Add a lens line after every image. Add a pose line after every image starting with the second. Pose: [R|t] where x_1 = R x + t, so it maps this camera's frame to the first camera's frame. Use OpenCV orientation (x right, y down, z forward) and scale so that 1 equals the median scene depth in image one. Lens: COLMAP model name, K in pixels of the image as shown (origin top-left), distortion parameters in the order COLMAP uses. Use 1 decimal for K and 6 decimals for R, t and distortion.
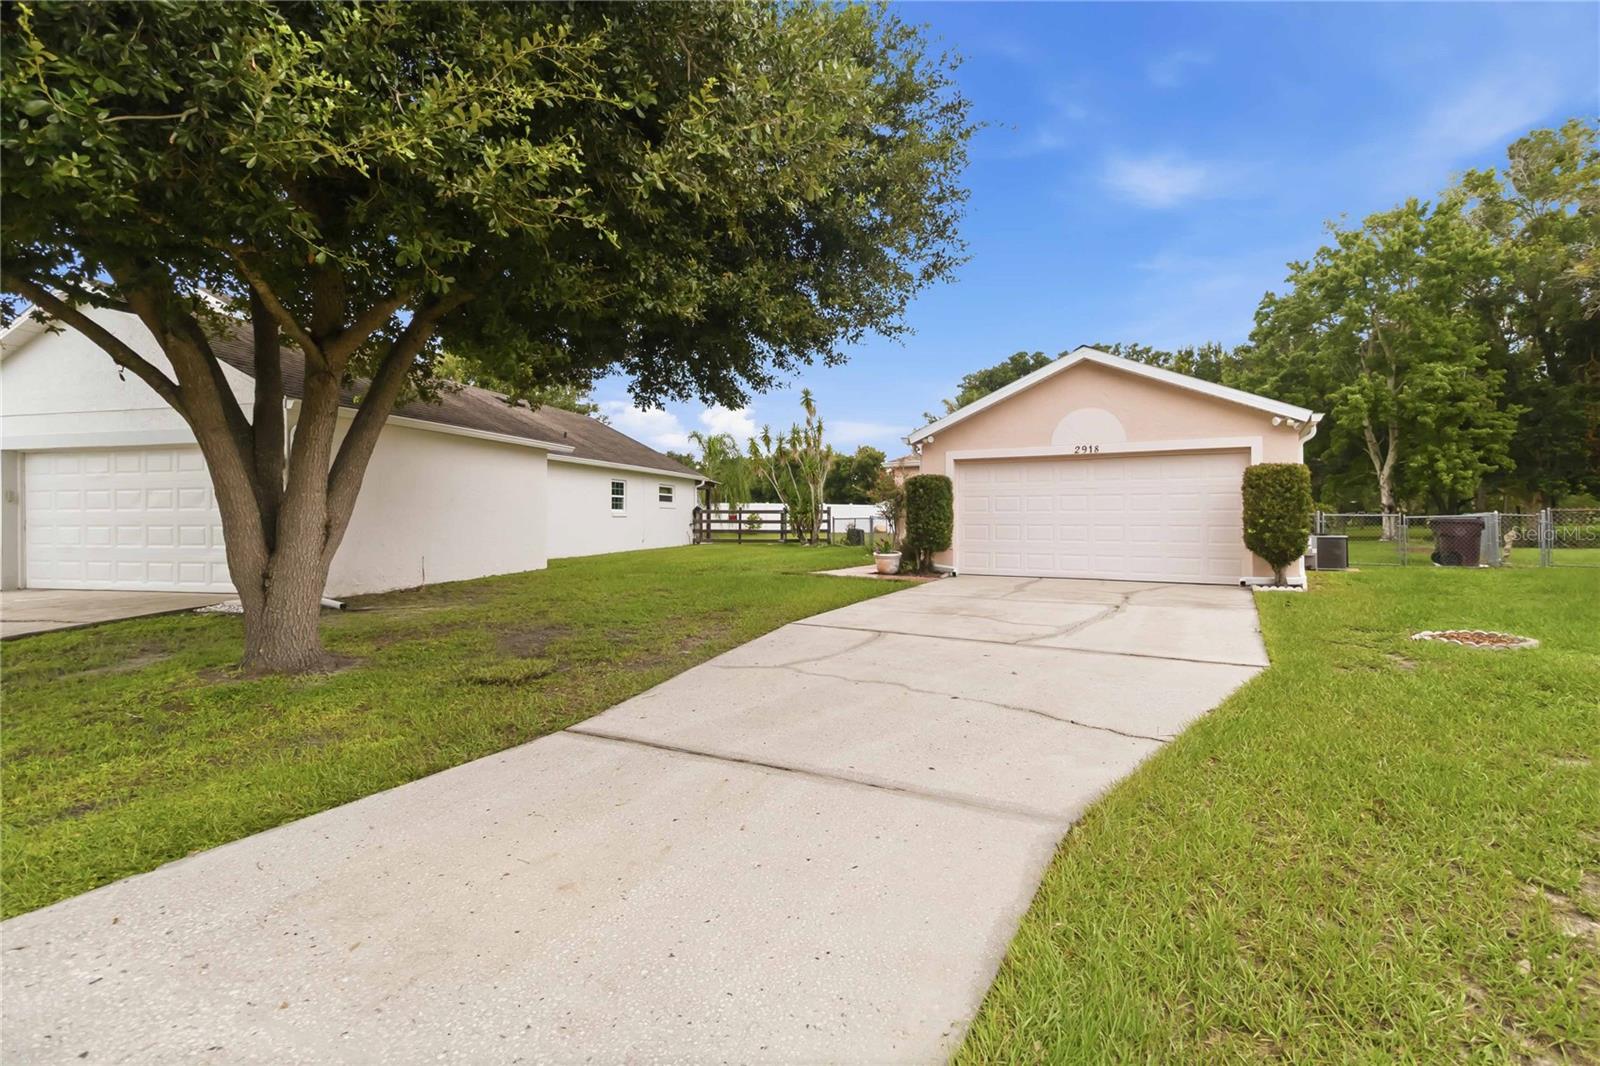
lens RADIAL K [[732.0, 0, 807.8], [0, 732.0, 510.3], [0, 0, 1]] dist [0.000978, 0.000266]
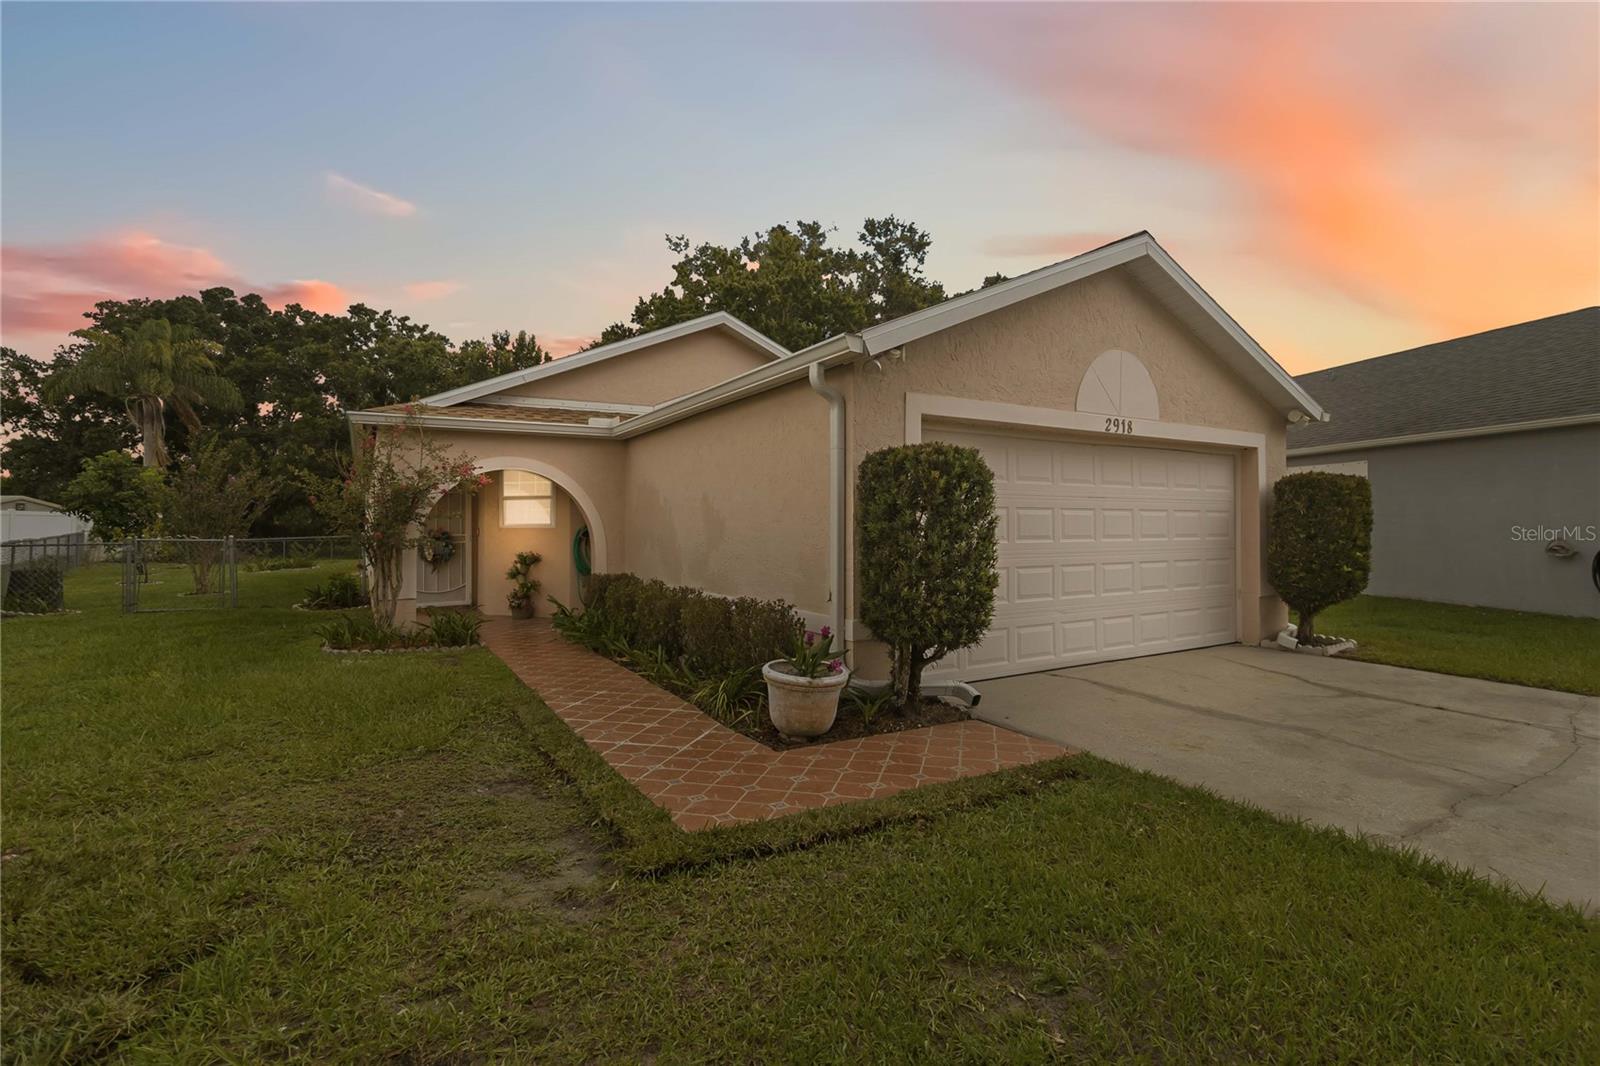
lens RADIAL K [[732.0, 0, 807.8], [0, 732.0, 510.3], [0, 0, 1]] dist [0.000978, 0.000266]
pose [[0.479100, 0.018391, 0.877568, -0.098000], [-0.008245, 0.999831, -0.016452, -0.004486], [-0.877722, 0.000647, 0.479171, 0.444357]]
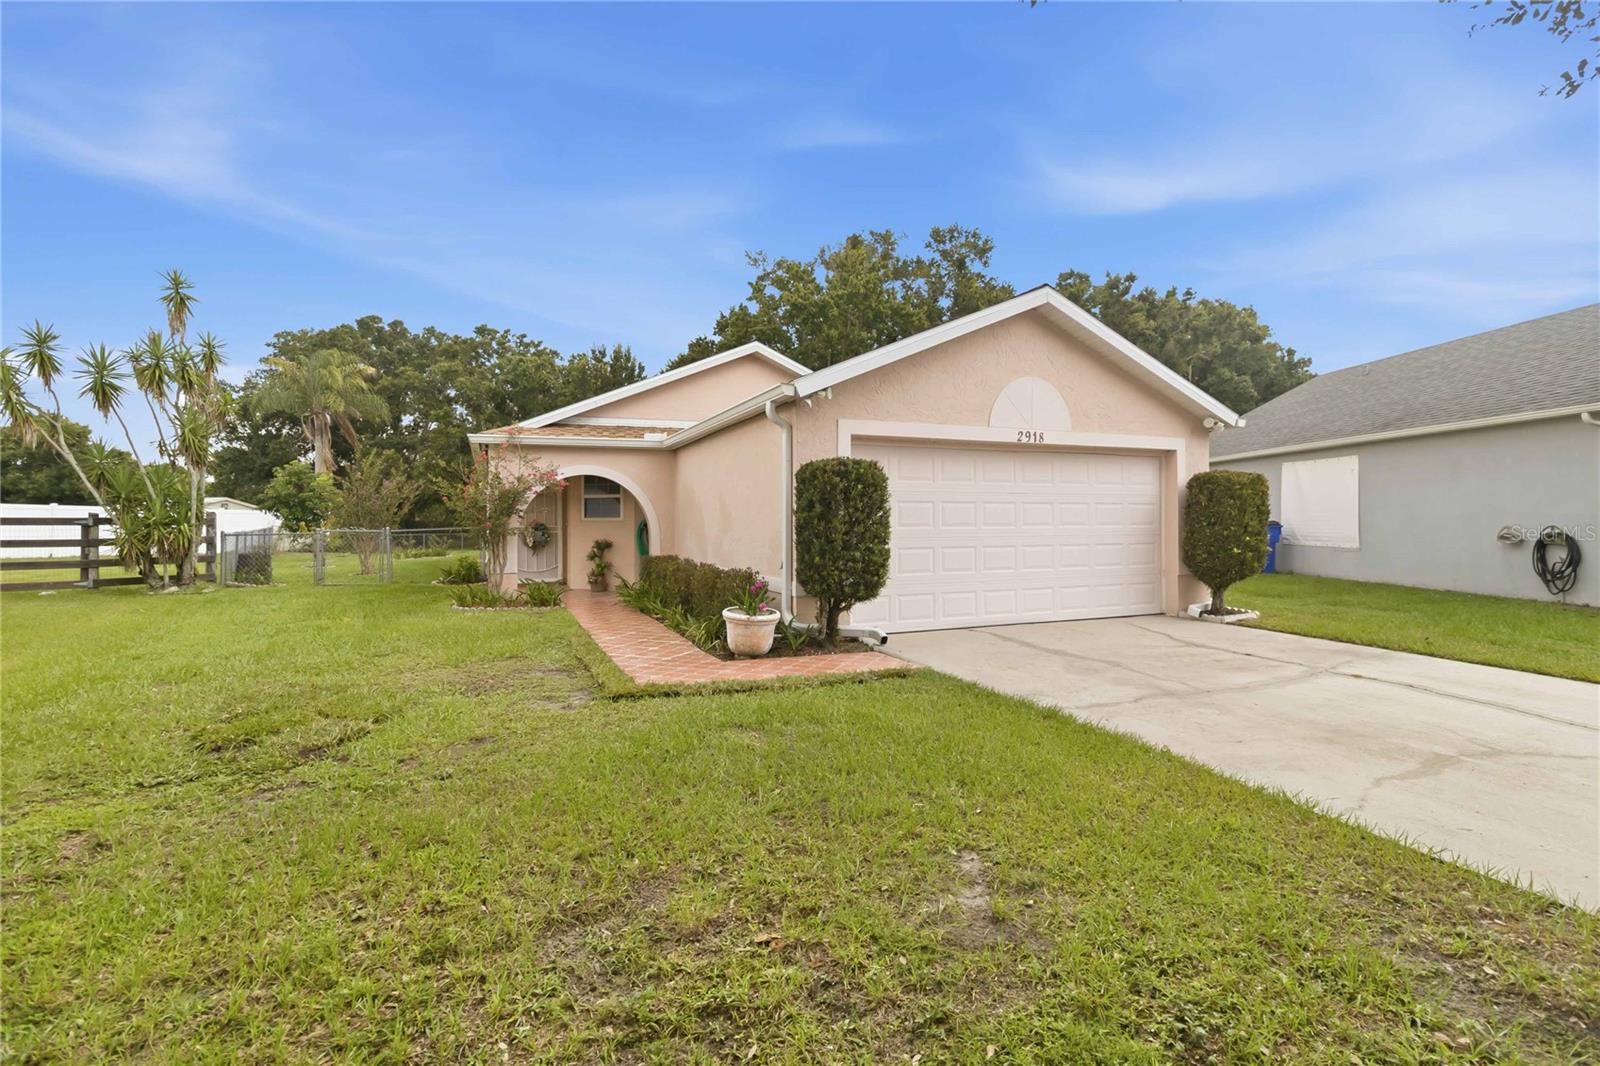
lens RADIAL K [[732.0, 0, 807.8], [0, 732.0, 510.3], [0, 0, 1]] dist [0.000978, 0.000266]
pose [[0.594071, 0.010788, 0.804340, -0.141659], [-0.004754, 0.999940, -0.009901, -0.002839], [-0.804399, 0.002058, 0.594086, 0.357662]]
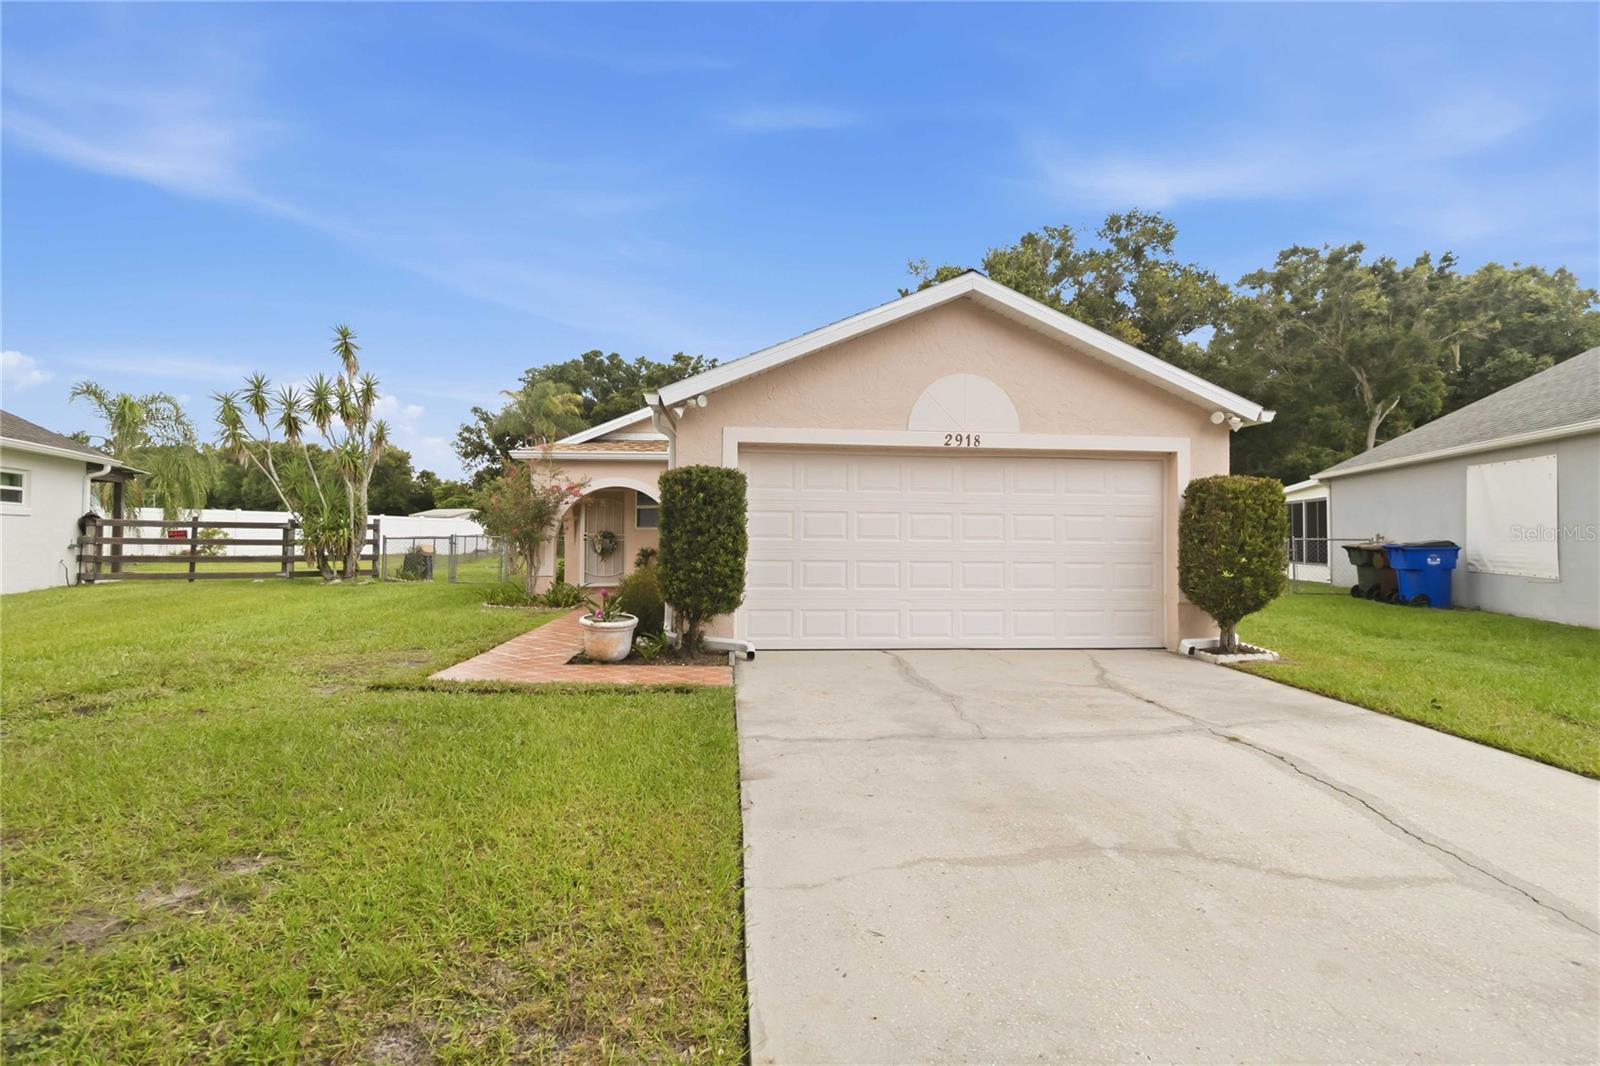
lens RADIAL K [[732.0, 0, 807.8], [0, 732.0, 510.3], [0, 0, 1]] dist [0.000978, 0.000266]
pose [[0.810737, 0.028652, 0.584708, -0.040731], [-0.016982, 0.999532, -0.025433, -0.002801], [-0.585164, 0.010690, 0.810845, 0.270905]]
